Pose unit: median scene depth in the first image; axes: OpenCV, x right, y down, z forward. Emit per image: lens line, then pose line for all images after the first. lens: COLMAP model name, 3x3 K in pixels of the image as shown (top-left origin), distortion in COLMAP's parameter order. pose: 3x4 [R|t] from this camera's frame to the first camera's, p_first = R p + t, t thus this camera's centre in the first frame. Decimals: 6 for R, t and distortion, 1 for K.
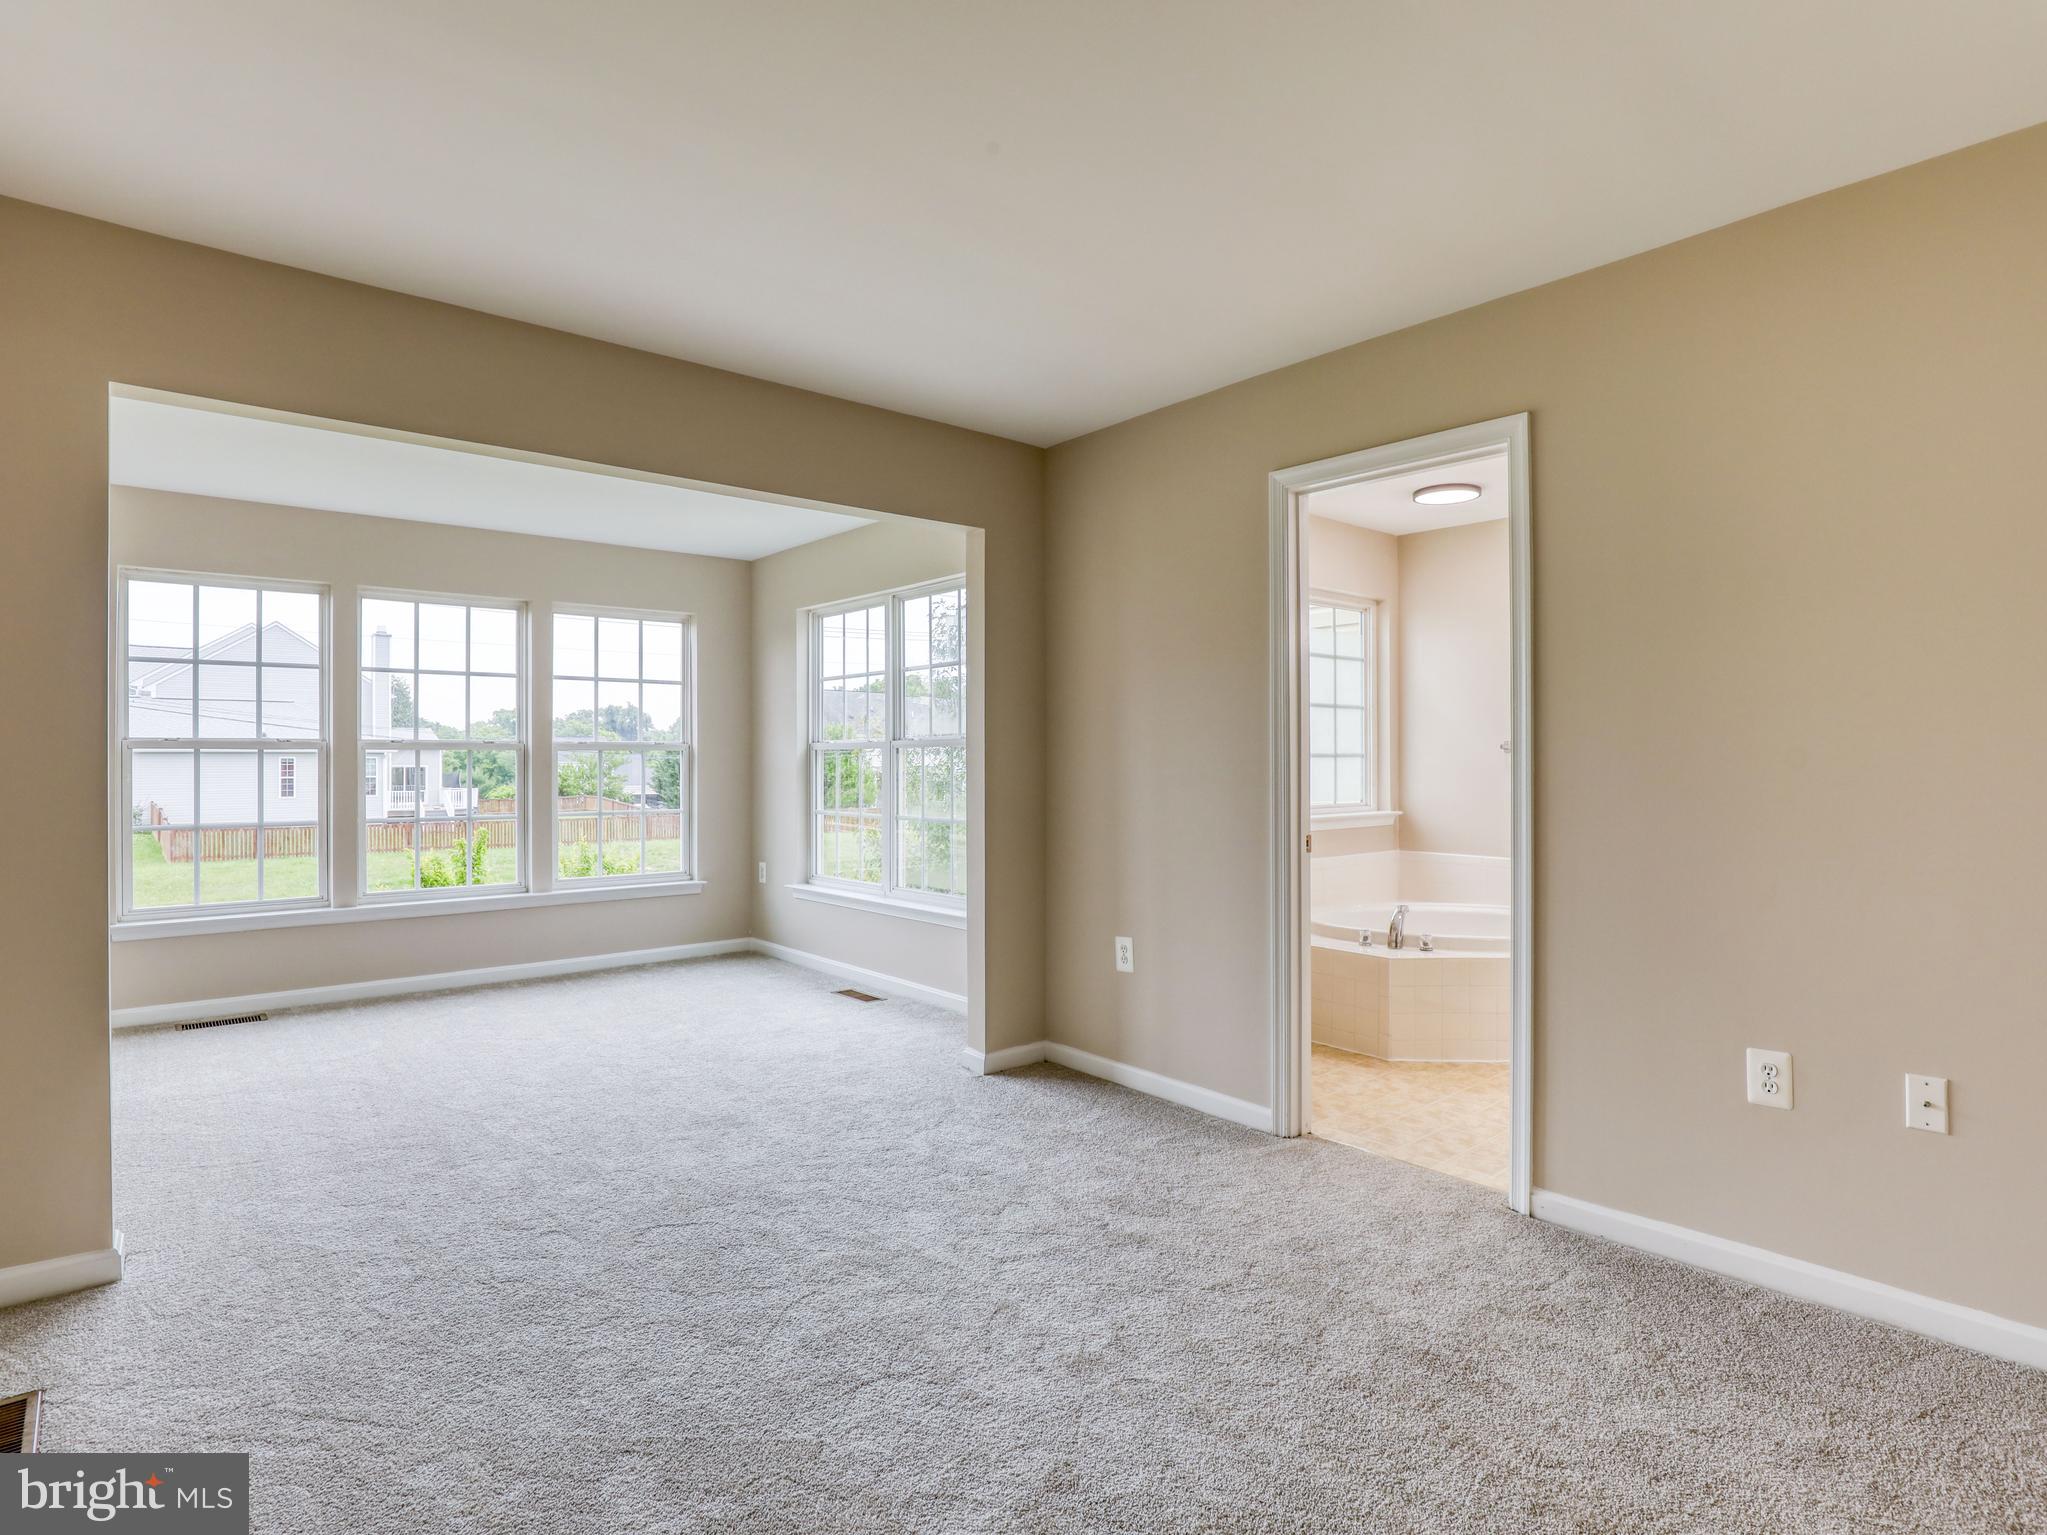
lens RADIAL K [[1064.6, 0, 1009.9], [0, 1064.6, 754.0], [0, 0, 1]] dist [-0.030007, 0.004542]
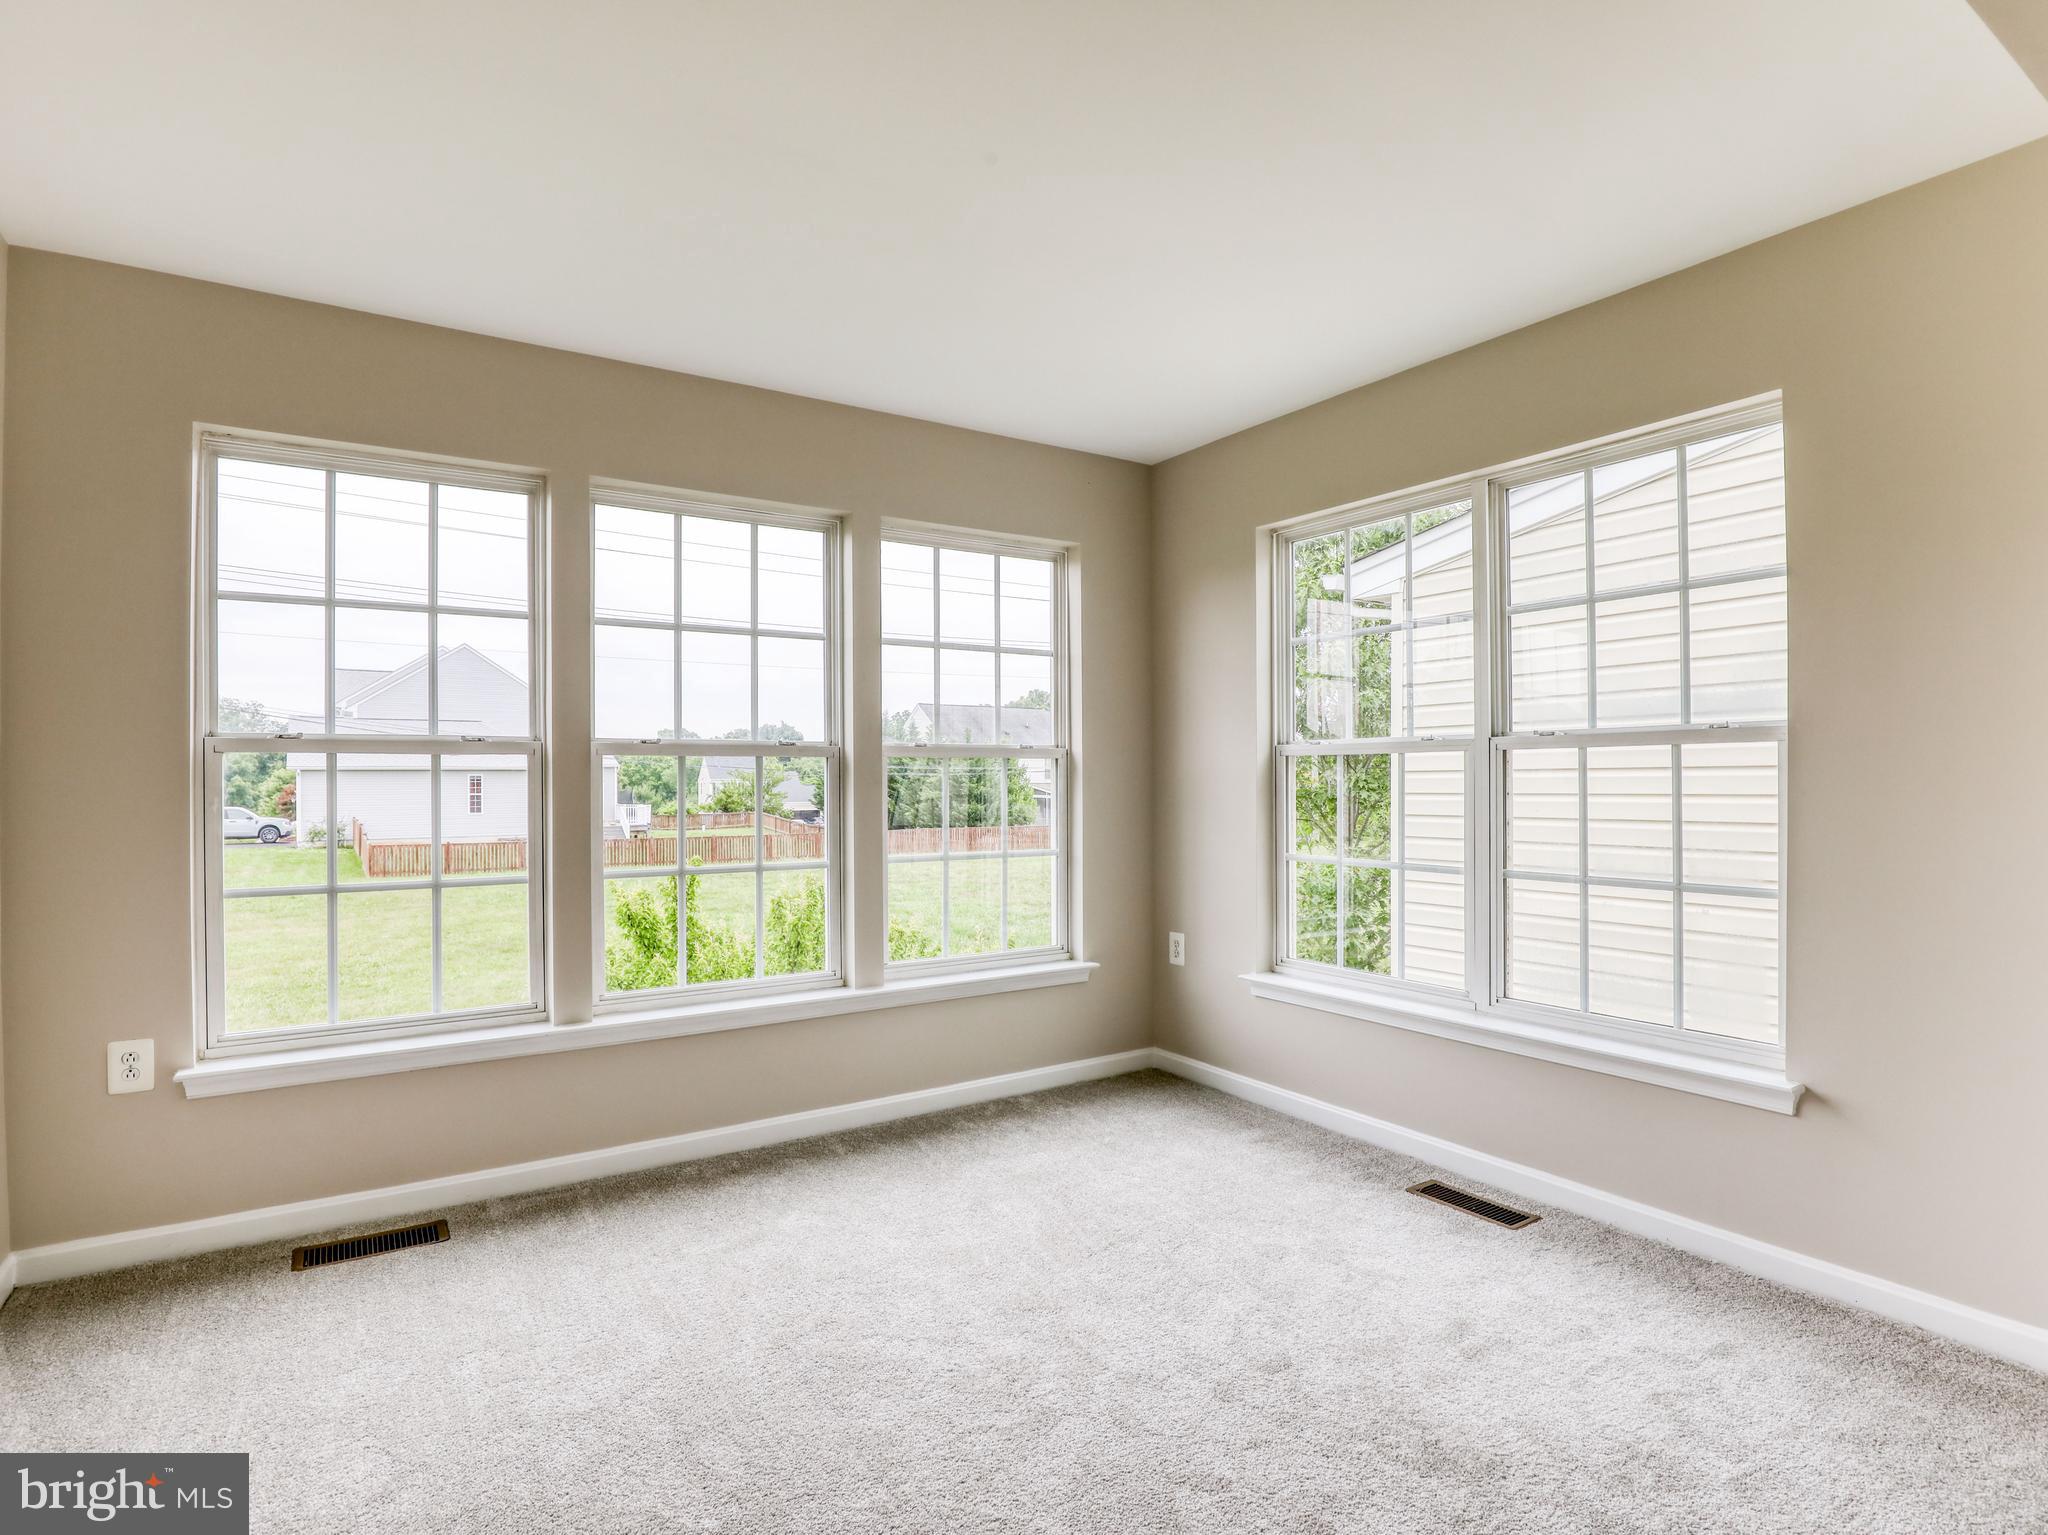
lens RADIAL K [[1065.1, 0, 1026.7], [0, 1065.1, 778.0], [0, 0, 1]] dist [-0.030007, 0.004542]
pose [[0.992638, -0.000894, -0.121114, -0.272720], [0.001733, 0.999975, 0.006819, 0.004708], [0.121104, -0.006978, 0.992615, 0.393463]]
